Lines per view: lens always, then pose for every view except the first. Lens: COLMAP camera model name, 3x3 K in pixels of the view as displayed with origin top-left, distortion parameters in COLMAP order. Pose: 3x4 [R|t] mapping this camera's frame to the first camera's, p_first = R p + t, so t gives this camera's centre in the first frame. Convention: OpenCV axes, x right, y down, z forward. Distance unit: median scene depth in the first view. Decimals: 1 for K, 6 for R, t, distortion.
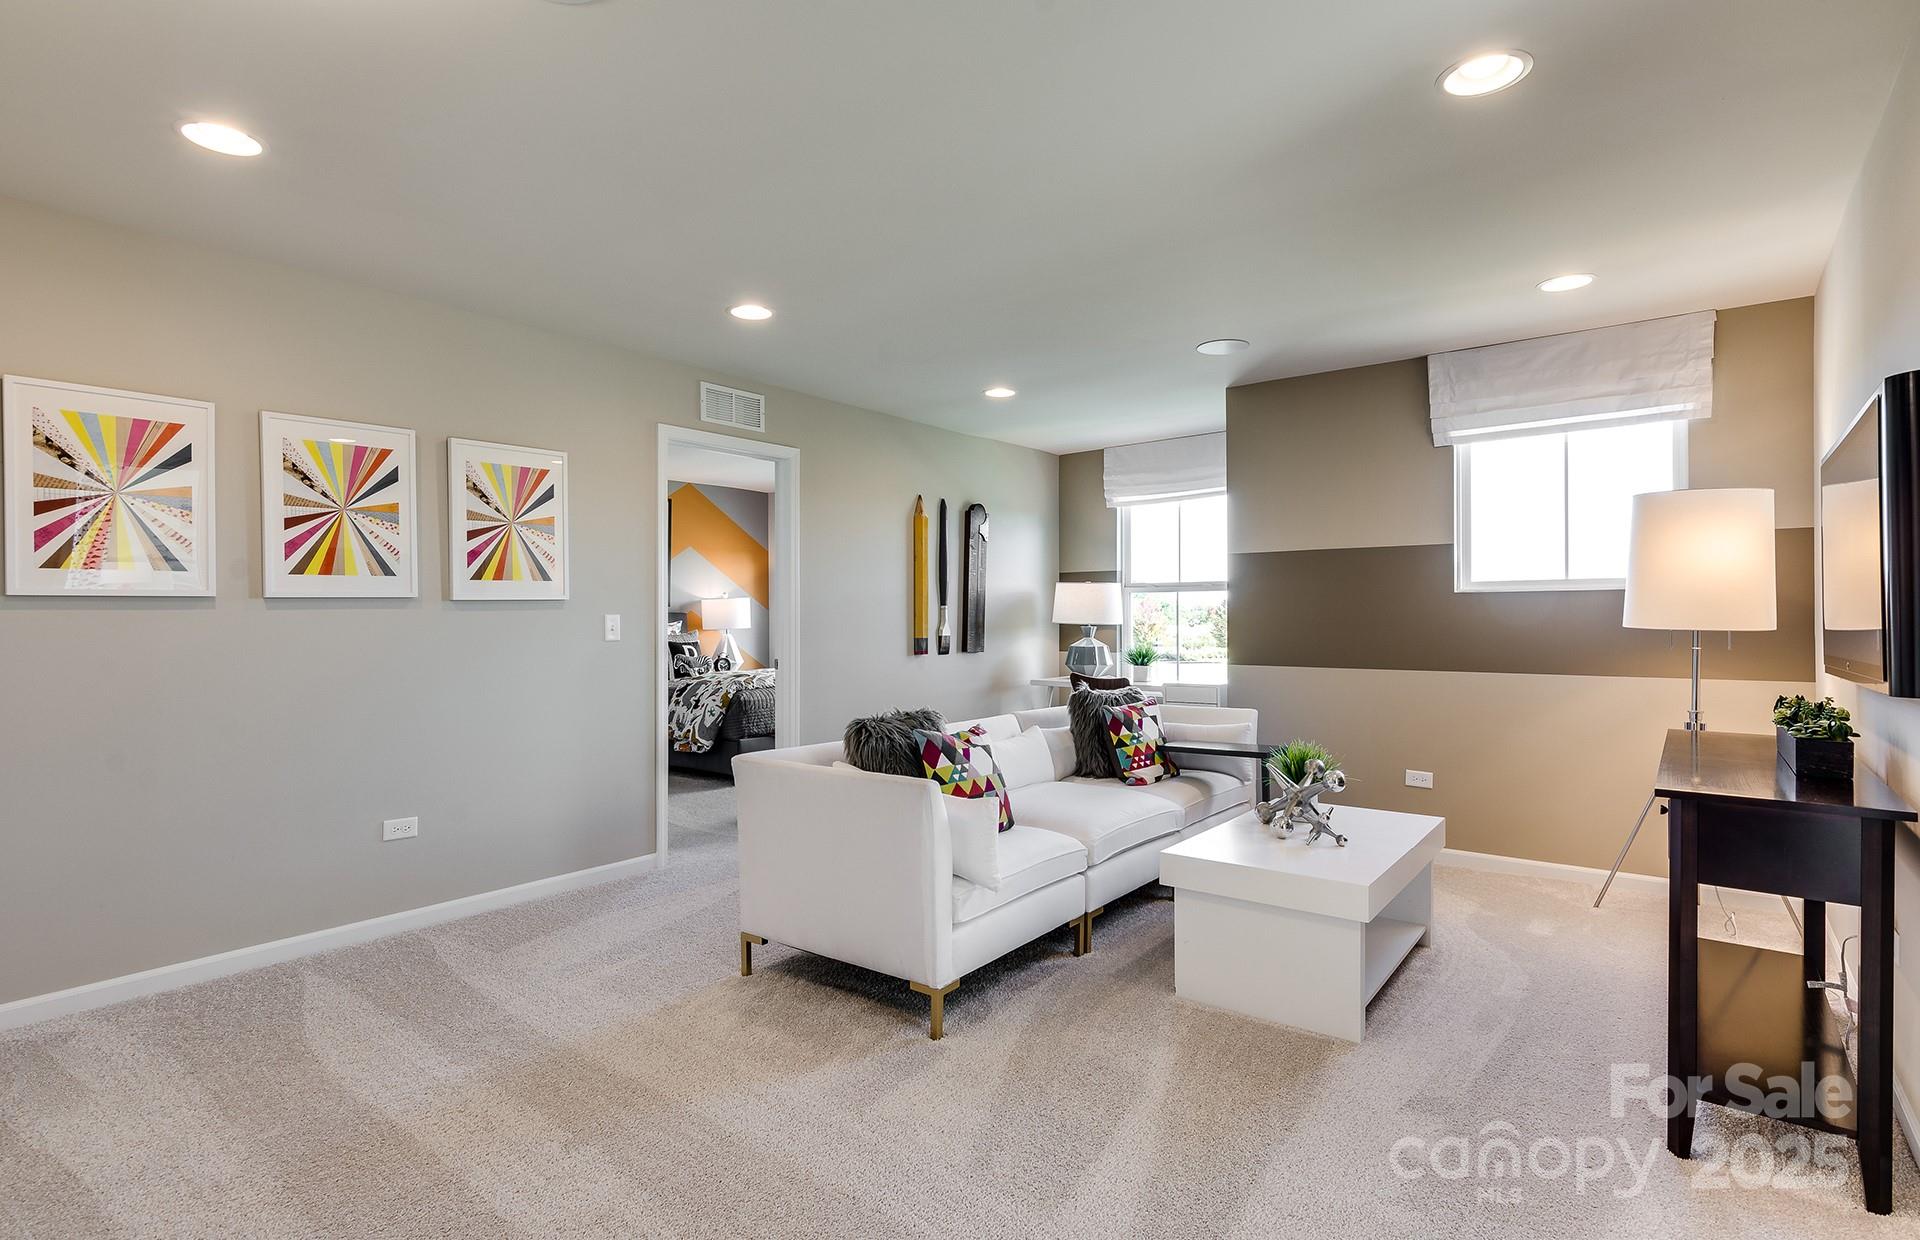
lens RADIAL K [[936.3, 0, 960.0], [0, 936.3, 620.0], [0, 0, 1]] dist [-0.001993, -0.000479]
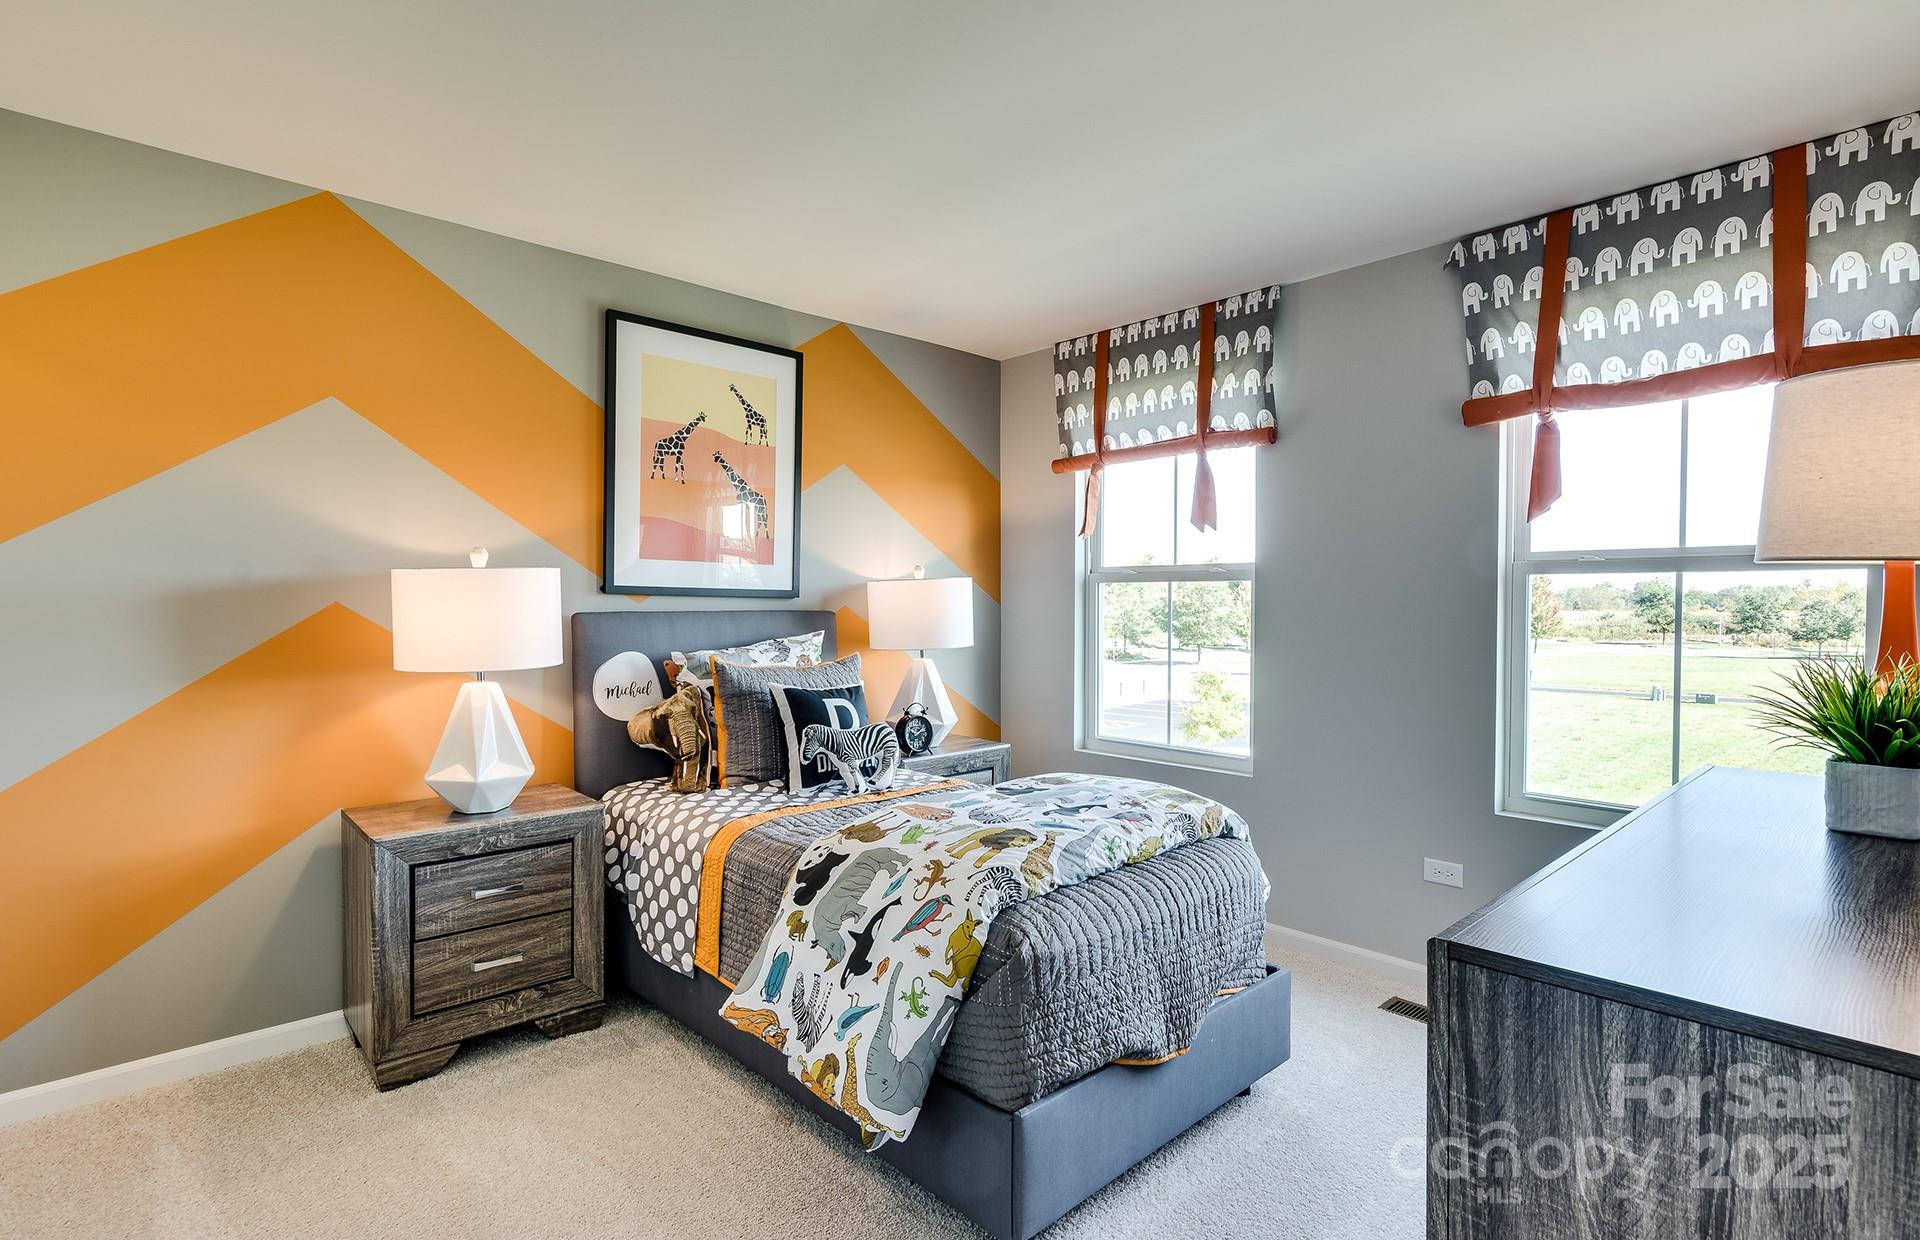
lens RADIAL K [[936.3, 0, 960.0], [0, 936.3, 620.0], [0, 0, 1]] dist [-0.001993, -0.000479]
pose [[0.987335, 0.007791, -0.158460, -0.177941], [-0.004807, 0.999804, 0.019209, -0.013706], [0.158579, -0.018203, 0.987178, 0.622979]]
